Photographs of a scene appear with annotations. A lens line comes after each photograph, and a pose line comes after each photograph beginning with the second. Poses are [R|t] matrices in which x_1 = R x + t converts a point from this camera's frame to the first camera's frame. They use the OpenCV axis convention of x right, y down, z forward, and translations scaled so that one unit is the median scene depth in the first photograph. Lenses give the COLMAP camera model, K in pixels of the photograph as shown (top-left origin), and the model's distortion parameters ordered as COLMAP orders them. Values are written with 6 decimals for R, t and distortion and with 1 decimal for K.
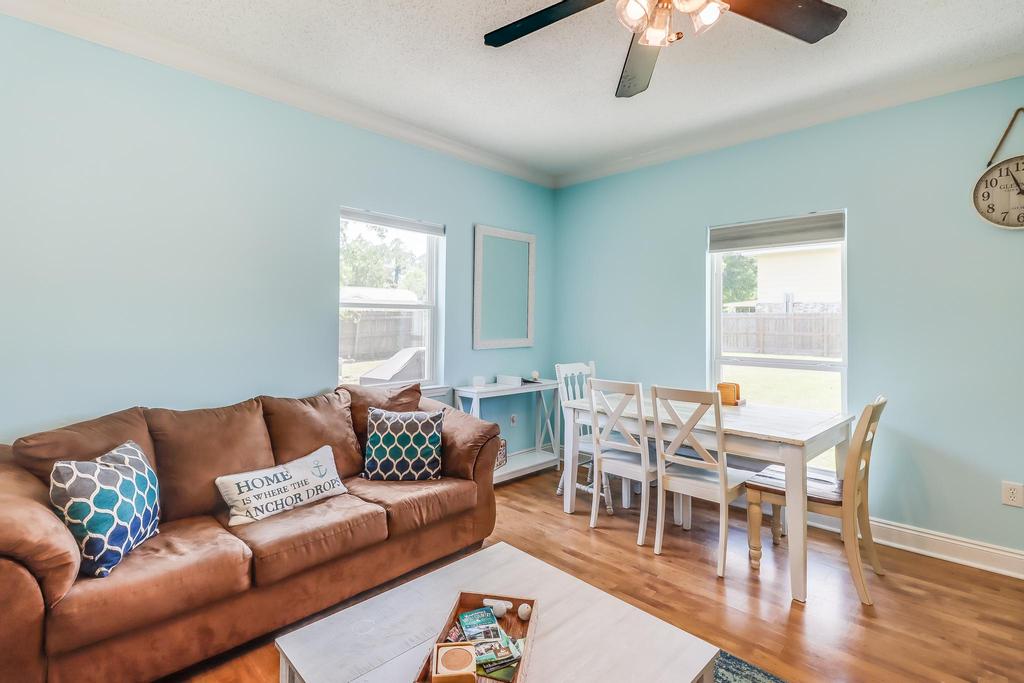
lens RADIAL K [[478.3, 0, 514.2], [0, 478.3, 307.7], [0, 0, 1]] dist [0.000128, -0.000408]
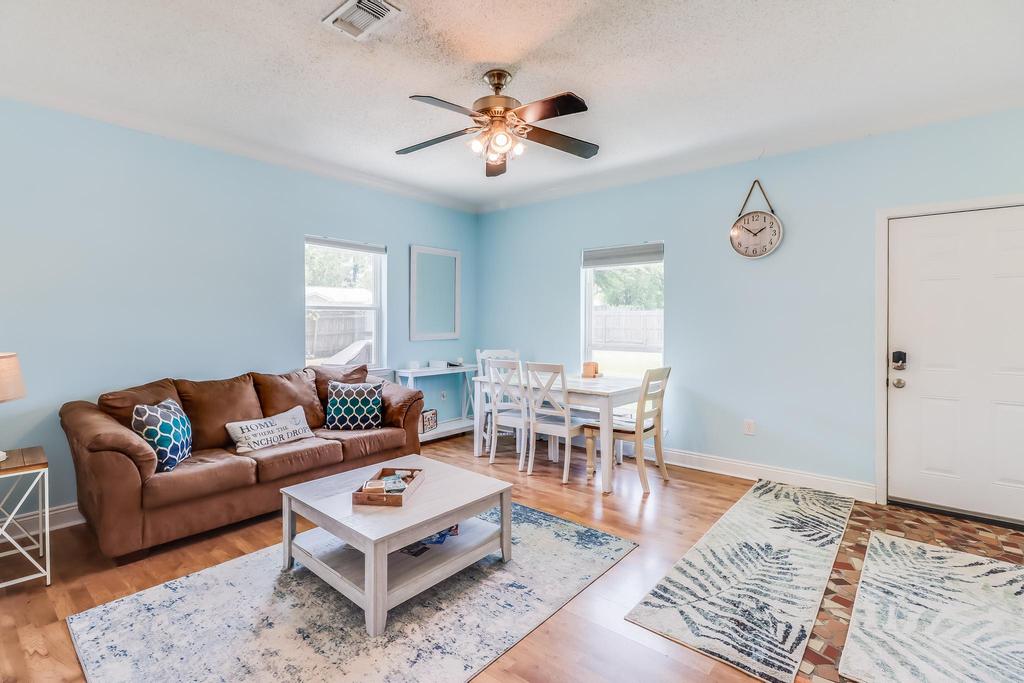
lens RADIAL K [[470.1, 0, 508.7], [0, 470.1, 320.6], [0, 0, 1]] dist [0.001072, 0.000028]
pose [[0.997253, -0.004271, 0.073953, 0.129396], [0.001923, 0.999492, 0.031804, -0.011666], [-0.074051, -0.031574, 0.996754, -0.436875]]
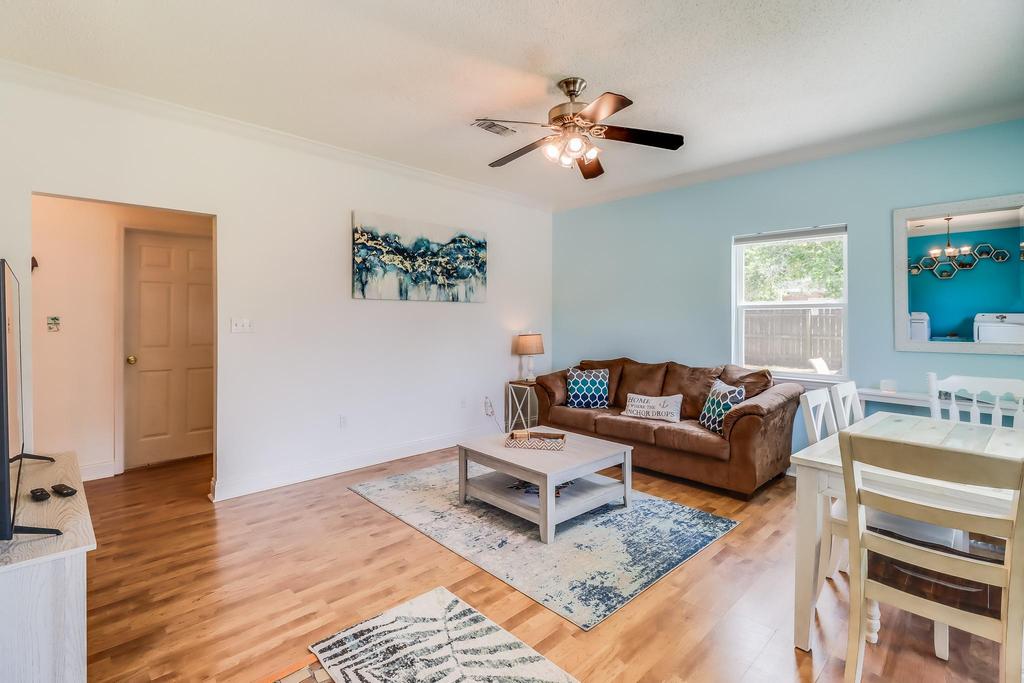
lens RADIAL K [[481.3, 0, 510.5], [0, 481.3, 319.3], [0, 0, 1]] dist [0.031002, 0.000052]
pose [[-0.019030, 0.000910, -0.999819, 1.231346], [0.023704, 0.999719, 0.000459, 0.015083], [0.999538, -0.023691, -0.019046, 0.435652]]
